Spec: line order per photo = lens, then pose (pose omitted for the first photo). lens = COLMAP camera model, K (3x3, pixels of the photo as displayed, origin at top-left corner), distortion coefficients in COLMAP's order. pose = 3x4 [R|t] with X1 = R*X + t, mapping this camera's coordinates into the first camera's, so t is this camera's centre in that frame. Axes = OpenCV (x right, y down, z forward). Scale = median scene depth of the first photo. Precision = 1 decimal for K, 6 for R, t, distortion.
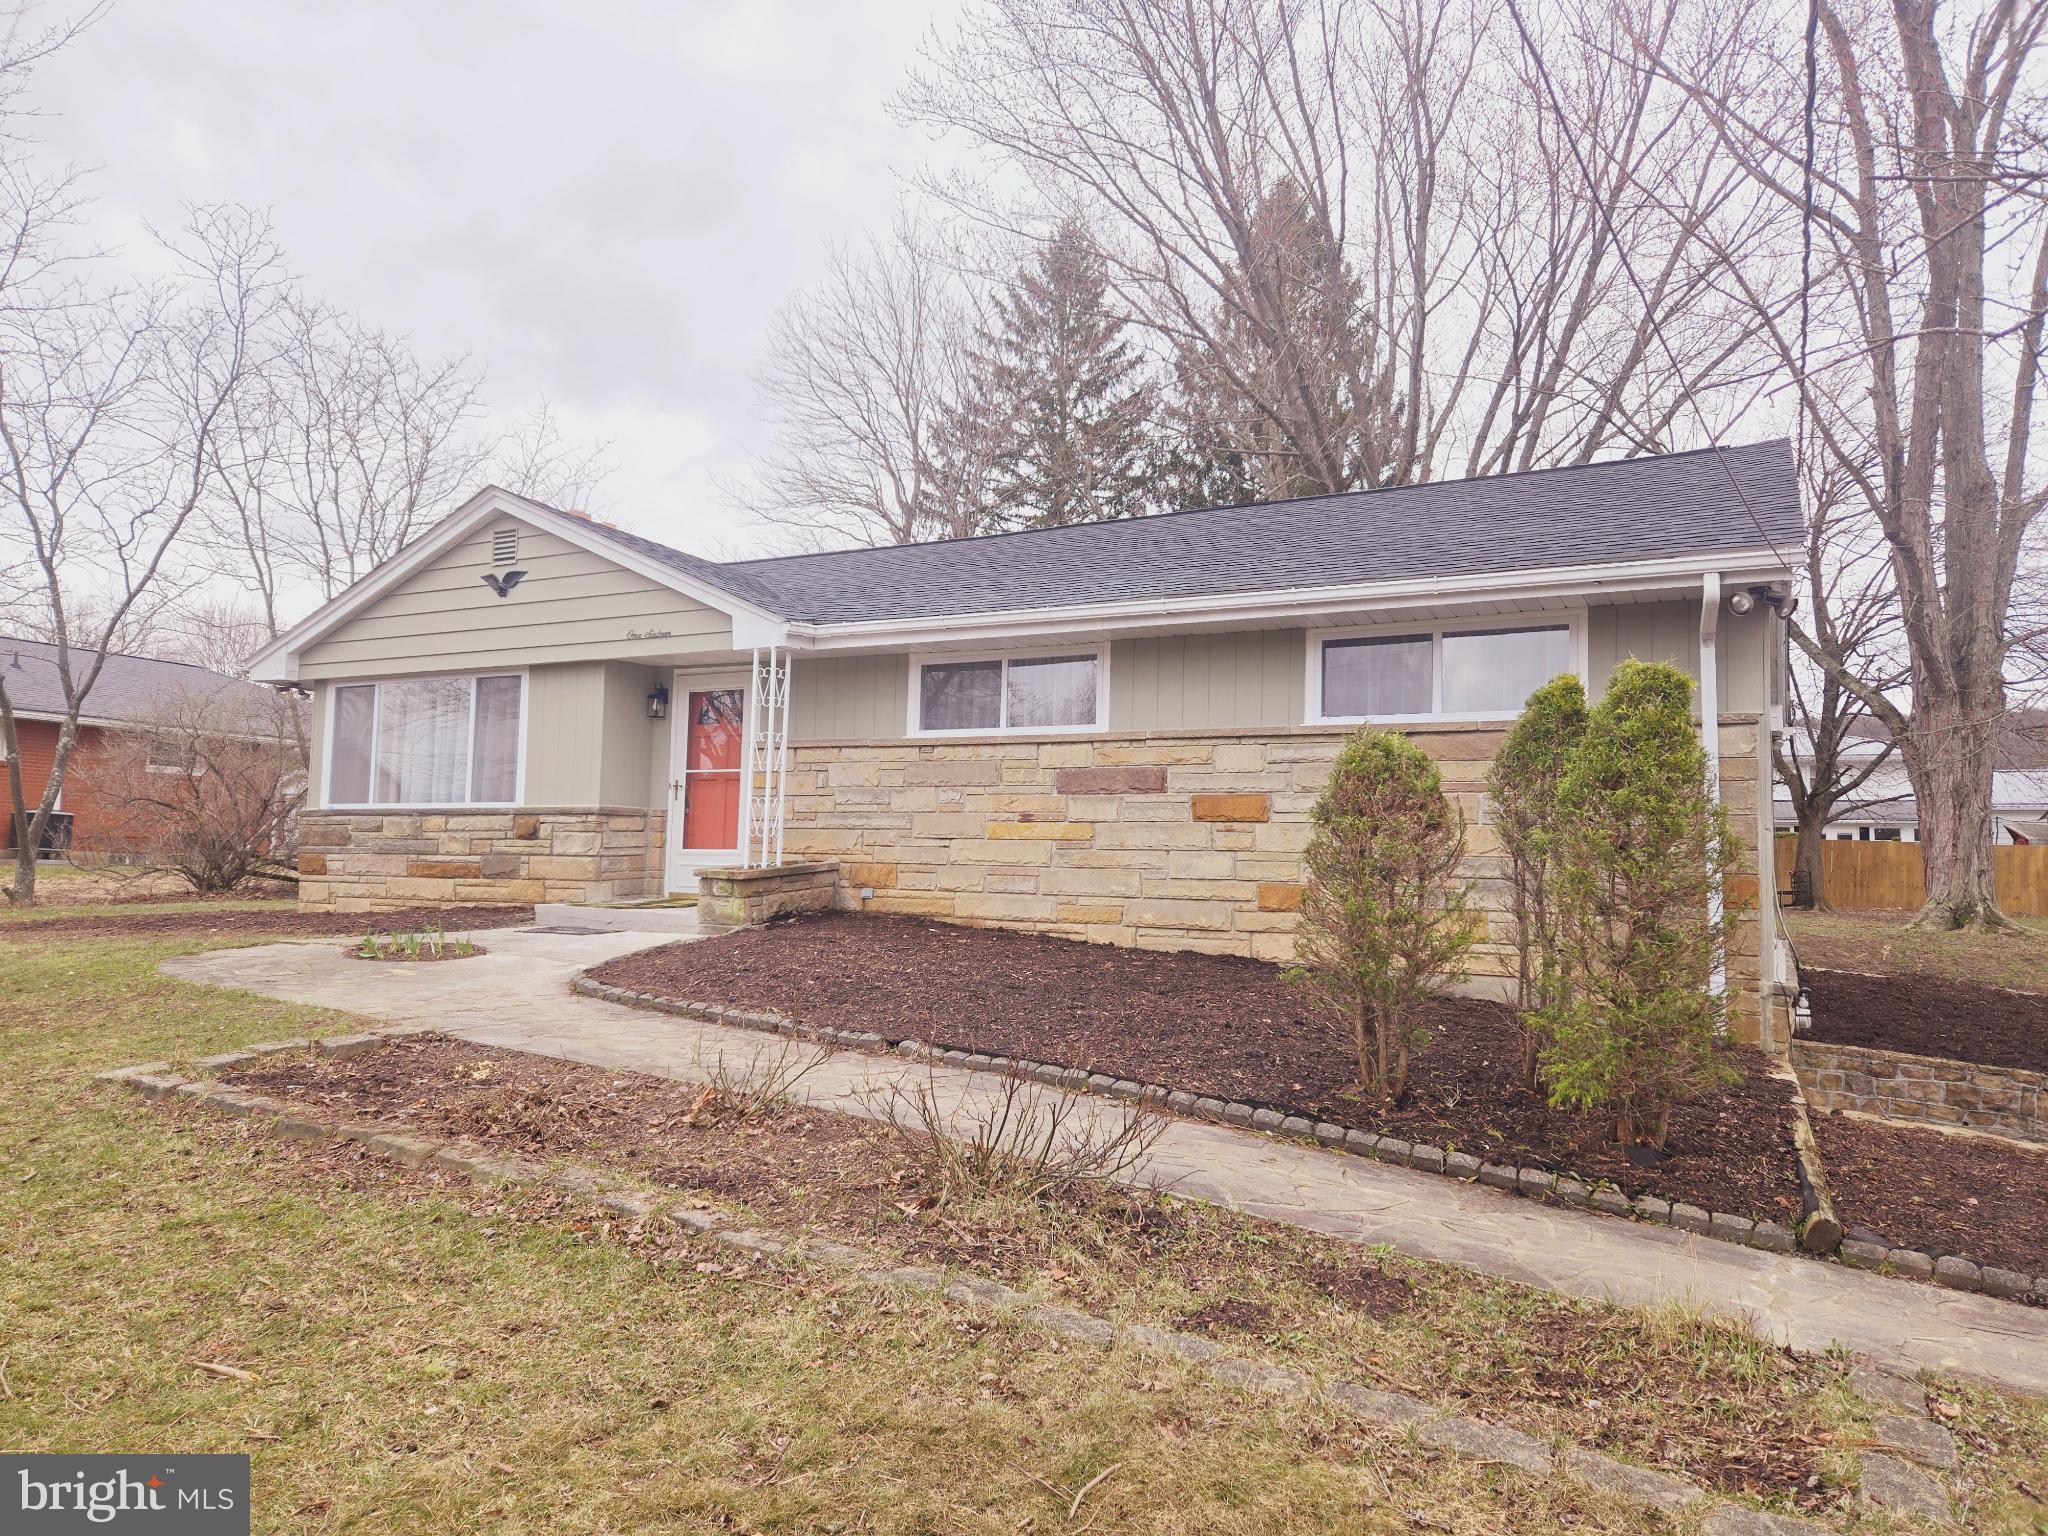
lens RADIAL K [[1349.5, 0, 1031.3], [0, 1349.5, 747.9], [0, 0, 1]] dist [0.075758, -0.052964]
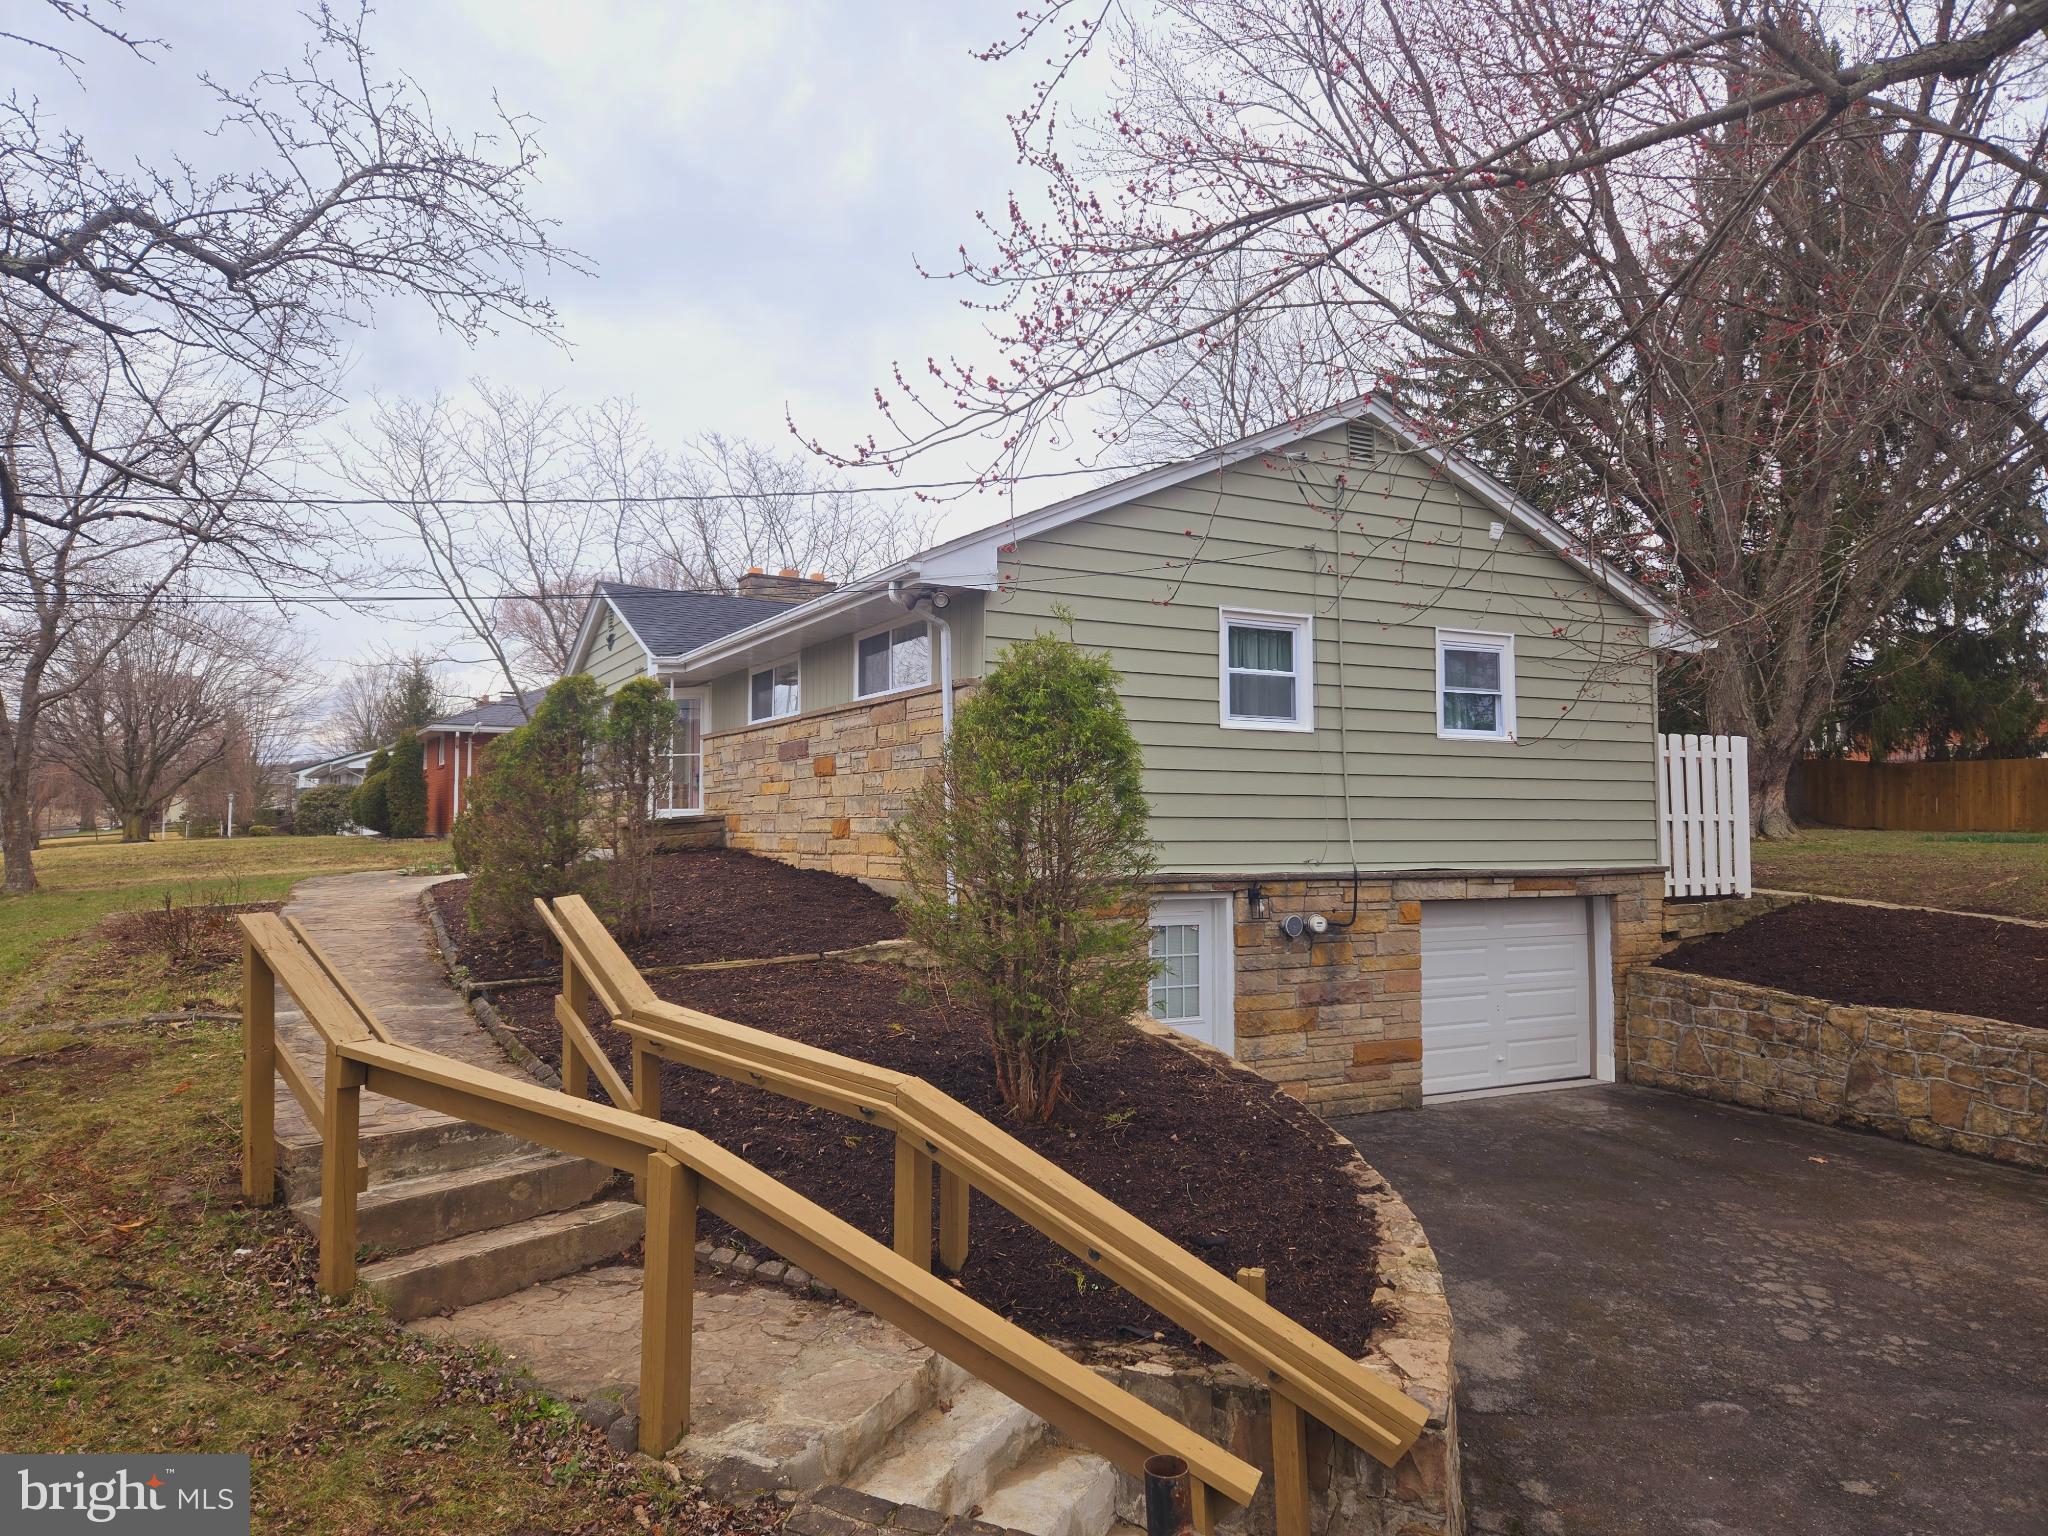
lens RADIAL K [[1339.2, 0, 992.9], [0, 1339.2, 751.6], [0, 0, 1]] dist [0.071795, -0.048819]
pose [[0.832147, -0.059135, -0.551393, 0.902212], [0.074836, 0.997178, 0.005997, 0.029625], [0.549482, -0.046254, 0.834224, -0.039596]]
